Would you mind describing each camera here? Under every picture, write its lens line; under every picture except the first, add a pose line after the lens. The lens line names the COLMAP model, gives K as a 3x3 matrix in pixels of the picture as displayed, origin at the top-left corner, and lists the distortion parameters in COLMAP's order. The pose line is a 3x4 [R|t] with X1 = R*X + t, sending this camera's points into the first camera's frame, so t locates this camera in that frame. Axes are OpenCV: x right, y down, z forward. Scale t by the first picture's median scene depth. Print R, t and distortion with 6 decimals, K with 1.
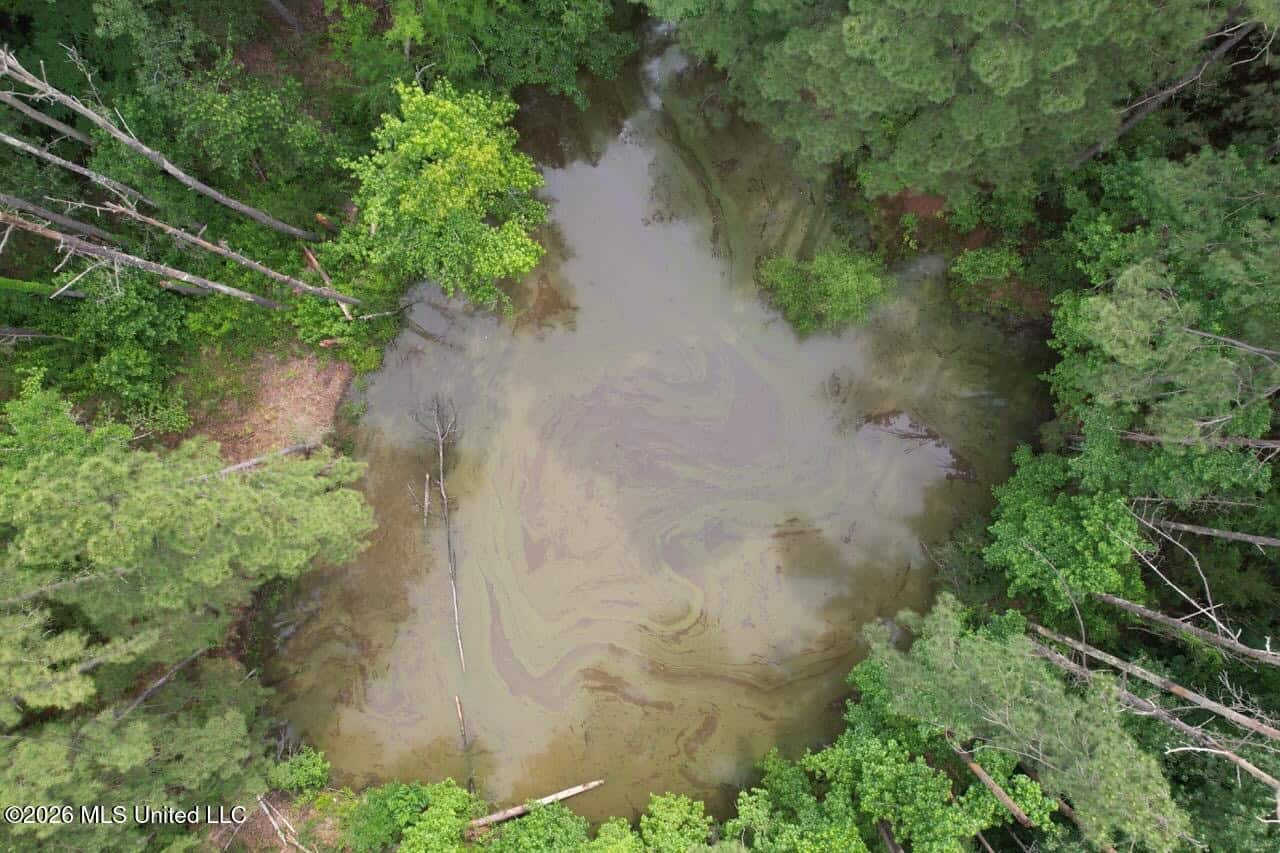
lens RADIAL K [[859.4, 0, 636.4], [0, 859.4, 428.7], [0, 0, 1]] dist [-0.071394, 0.071007]
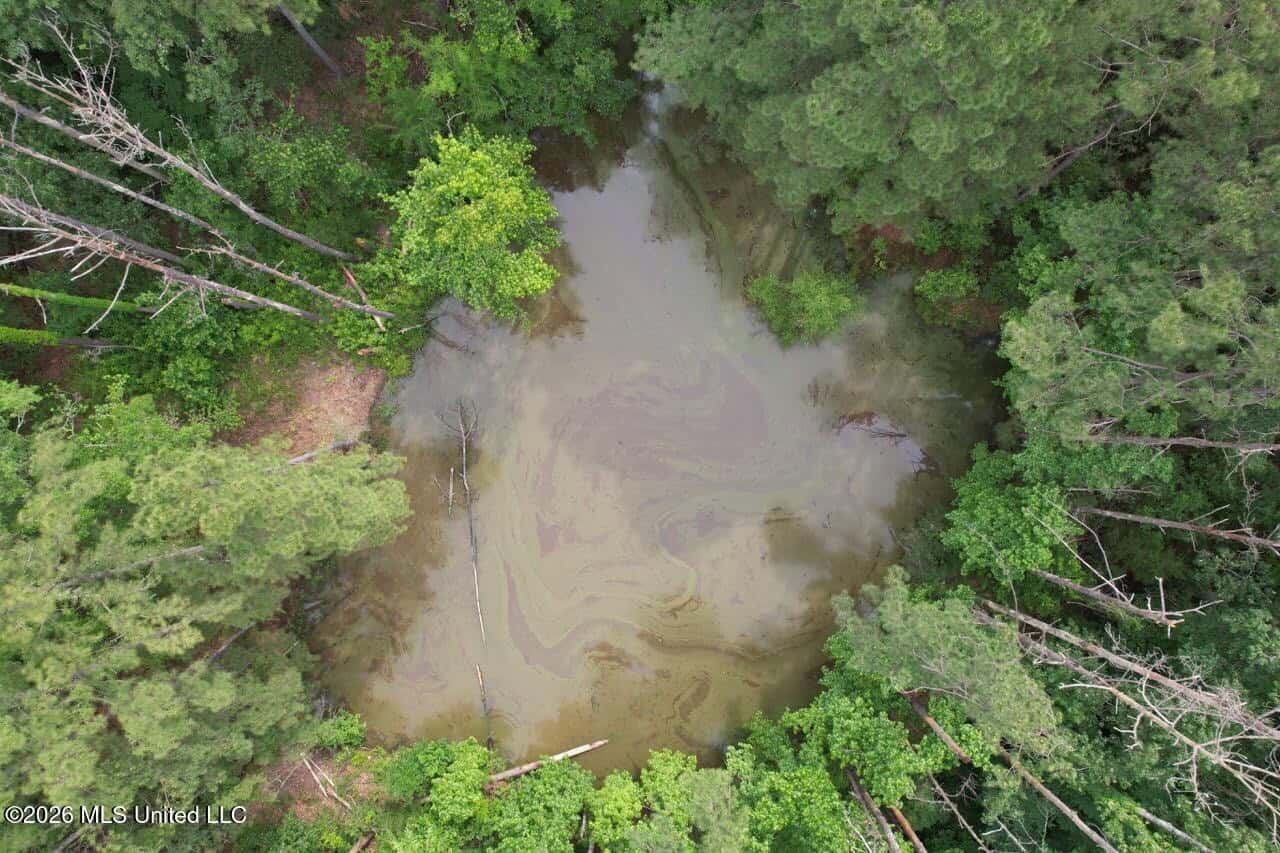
lens RADIAL K [[859.4, 0, 639.3], [0, 859.4, 428.7], [0, 0, 1]] dist [-0.071394, 0.071007]
pose [[0.999992, 0.001169, 0.003852, -0.002315], [-0.001178, 0.999996, 0.002437, -0.001798], [-0.003849, -0.002441, 0.999990, -0.144328]]
